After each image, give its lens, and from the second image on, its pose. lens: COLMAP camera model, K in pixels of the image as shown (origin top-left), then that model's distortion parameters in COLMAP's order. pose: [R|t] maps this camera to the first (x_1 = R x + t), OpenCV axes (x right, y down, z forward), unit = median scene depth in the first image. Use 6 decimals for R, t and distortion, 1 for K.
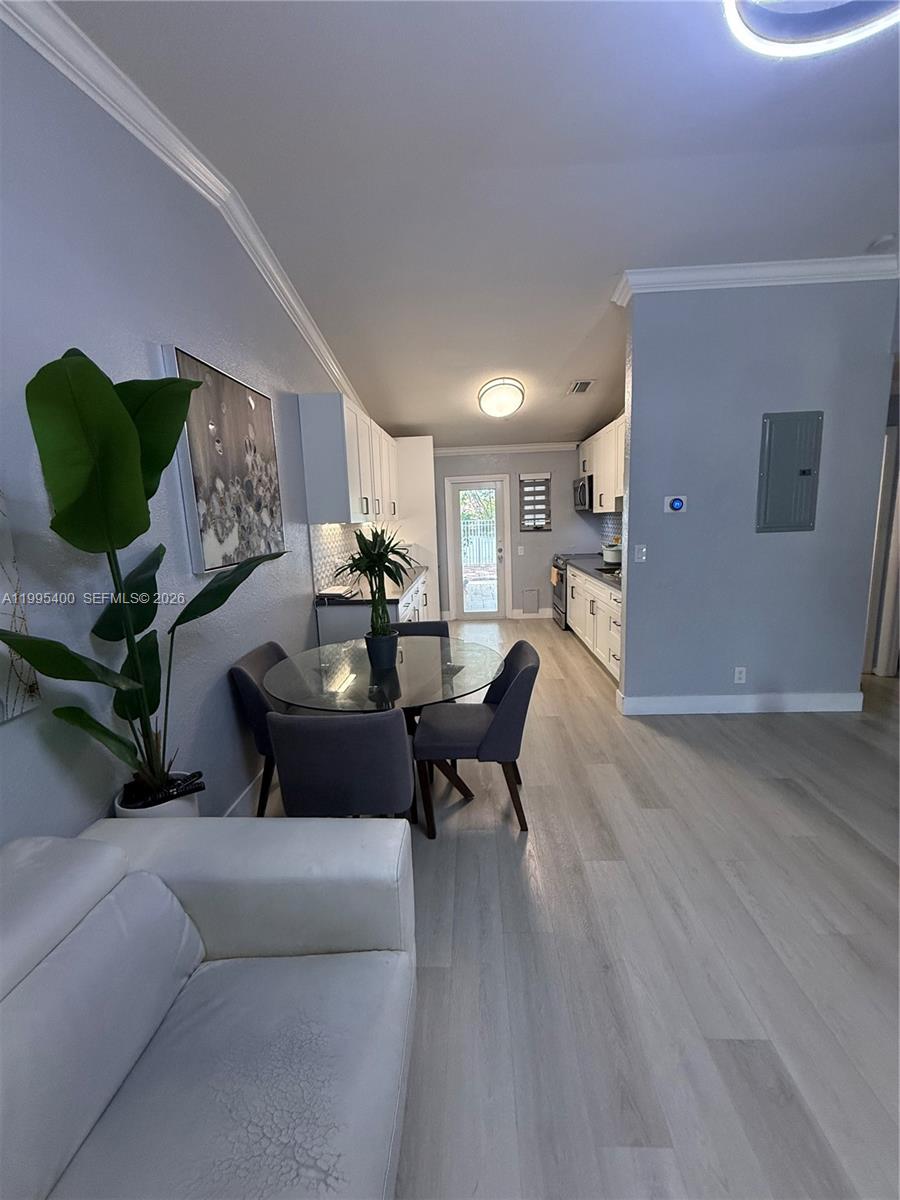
lens RADIAL K [[478.2, 0, 451.9], [0, 478.2, 598.3], [0, 0, 1]] dist [-0.000742, 0.000688]
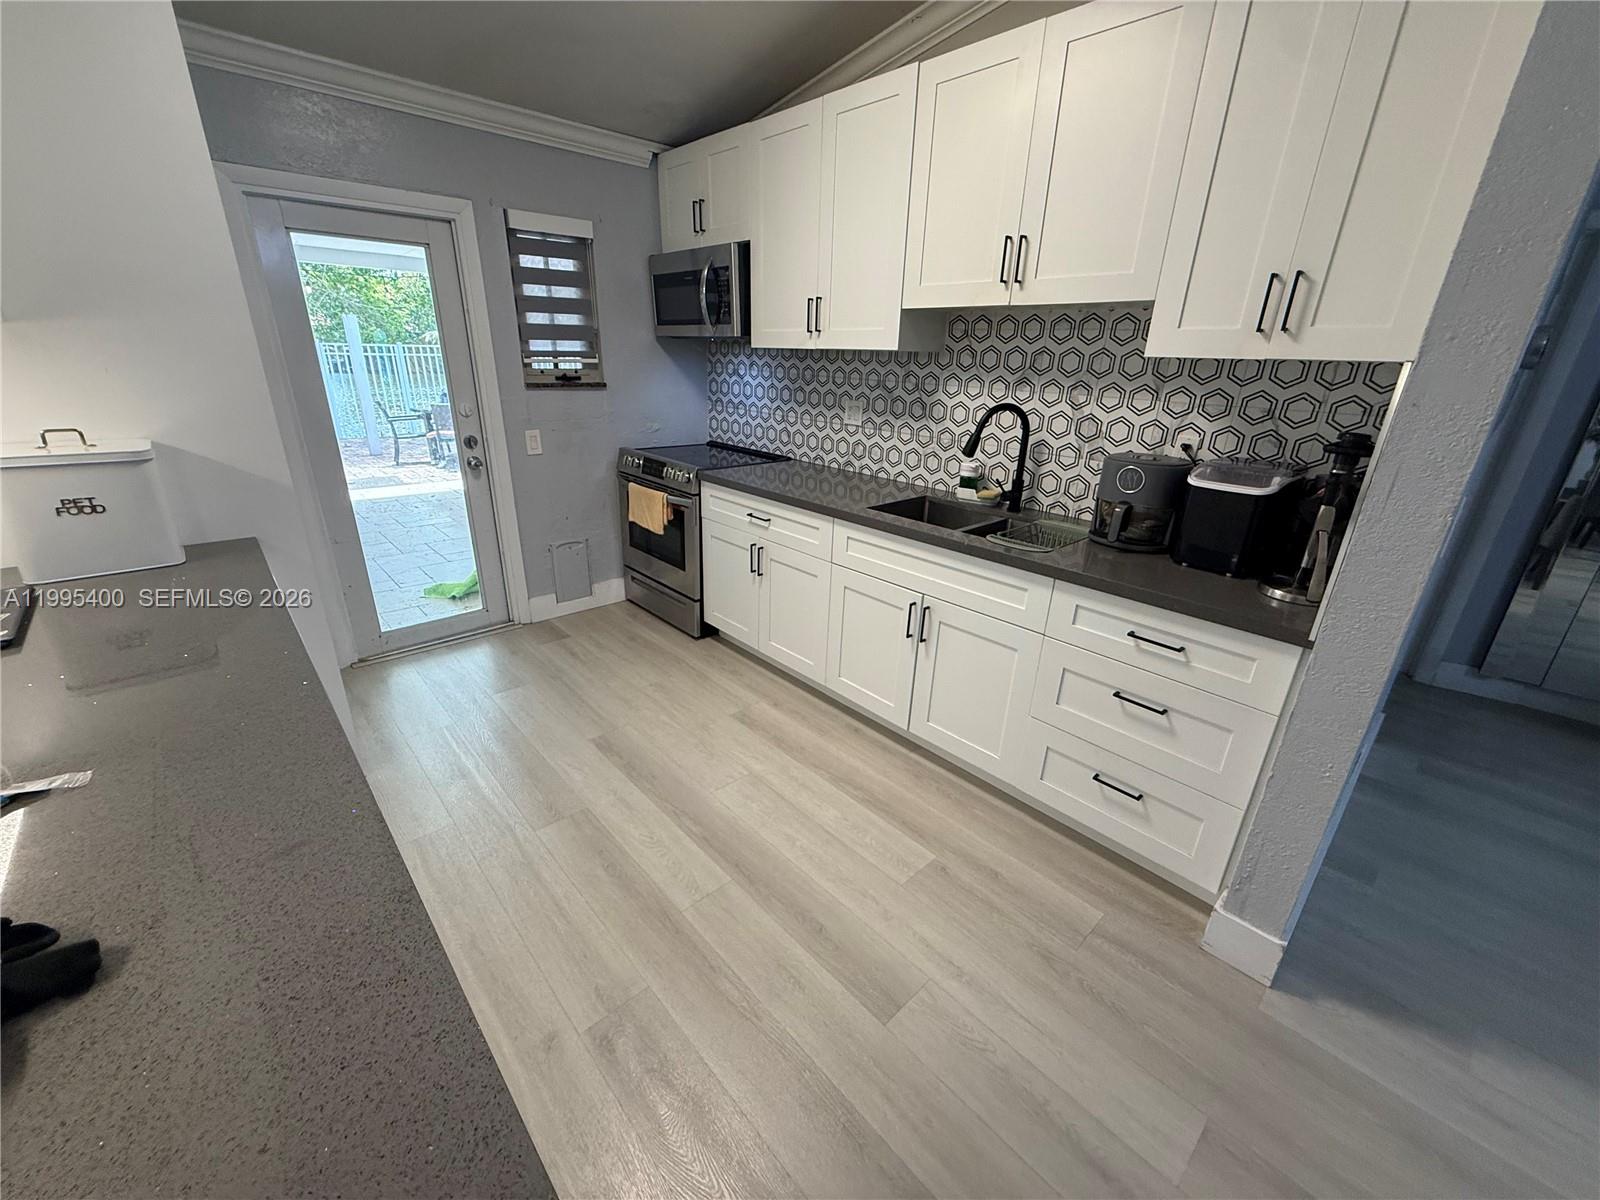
lens RADIAL K [[637.7, 0, 799.5], [0, 637.7, 602.9], [0, 0, 1]] dist [-0.000742, 0.000688]
pose [[0.705346, -0.207267, 0.677885, -0.084696], [0.063483, 0.970925, 0.230812, -0.095899], [-0.706015, -0.119768, 0.697996, 0.601261]]
